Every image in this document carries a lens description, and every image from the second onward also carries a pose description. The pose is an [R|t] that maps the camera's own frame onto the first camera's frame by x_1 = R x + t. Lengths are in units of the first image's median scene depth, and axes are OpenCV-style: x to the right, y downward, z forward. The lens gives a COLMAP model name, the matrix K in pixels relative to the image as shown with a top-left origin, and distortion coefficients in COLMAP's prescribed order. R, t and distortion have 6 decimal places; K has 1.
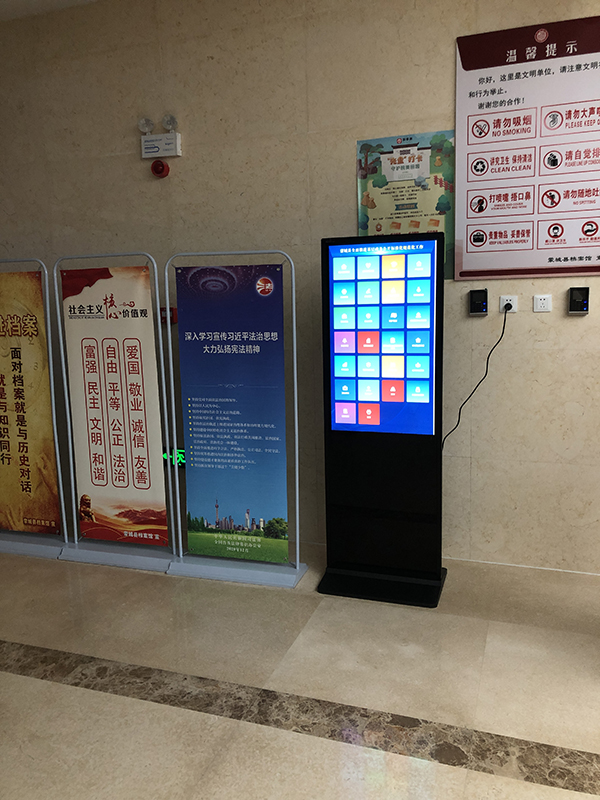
lens RADIAL K [[658.0, 0, 300.6], [0, 658.0, 403.5], [0, 0, 1]] dist [0.039249, -0.043705]
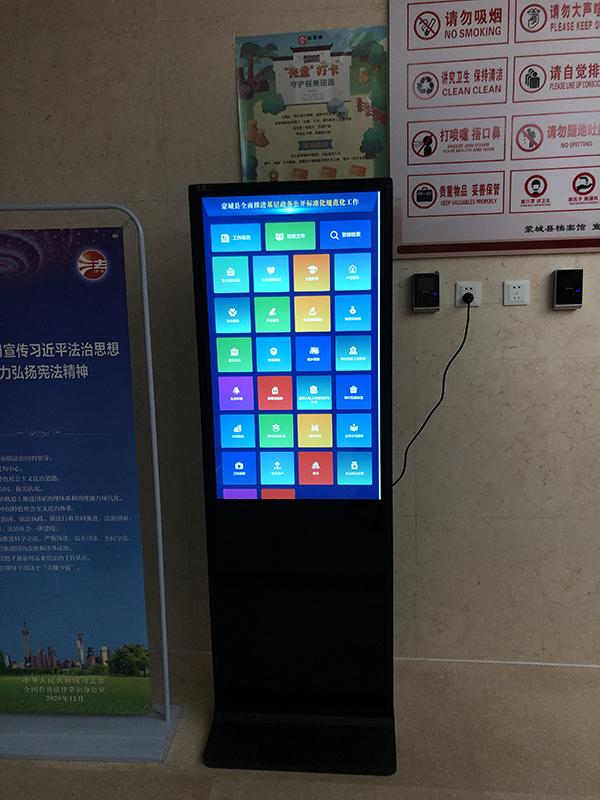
lens RADIAL K [[658.0, 0, 305.8], [0, 658.0, 399.5], [0, 0, 1]] dist [0.039249, -0.043705]
pose [[0.971722, -0.040874, 0.232563, -0.011349], [0.039094, 0.999160, 0.012263, -0.056558], [-0.232869, -0.002824, 0.972504, 0.374470]]
